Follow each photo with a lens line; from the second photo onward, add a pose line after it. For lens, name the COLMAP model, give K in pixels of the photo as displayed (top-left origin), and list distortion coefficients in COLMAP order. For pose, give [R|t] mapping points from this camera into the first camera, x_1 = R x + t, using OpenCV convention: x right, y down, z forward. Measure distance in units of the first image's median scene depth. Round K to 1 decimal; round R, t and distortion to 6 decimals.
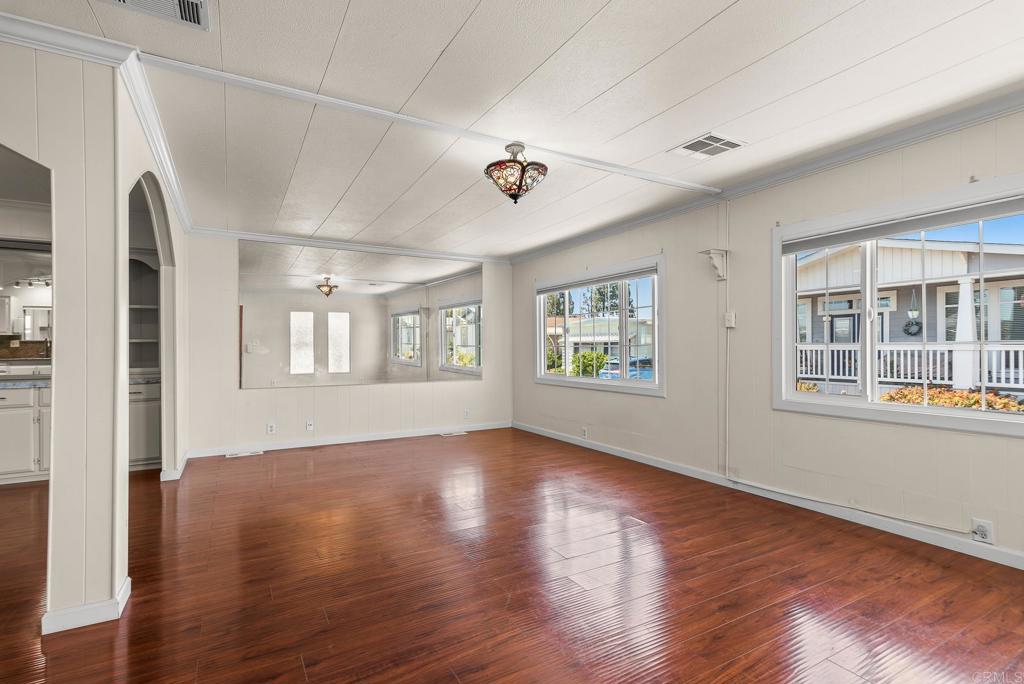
lens RADIAL K [[488.1, 0, 507.3], [0, 488.1, 346.8], [0, 0, 1]] dist [0.000845, -0.000186]
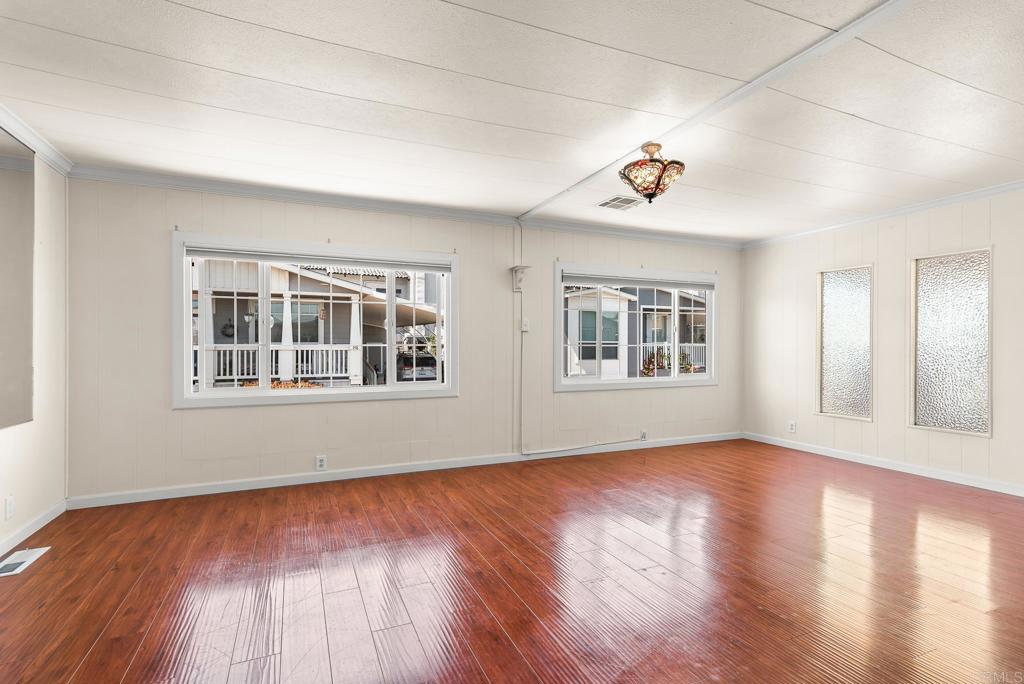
lens RADIAL K [[488.1, 0, 507.3], [0, 488.1, 346.8], [0, 0, 1]] dist [0.000845, -0.000186]
pose [[0.096879, 0.002139, 0.995294, -0.601231], [-0.001074, 0.999997, -0.002045, 0.002177], [-0.995296, -0.000871, 0.096881, 0.713807]]
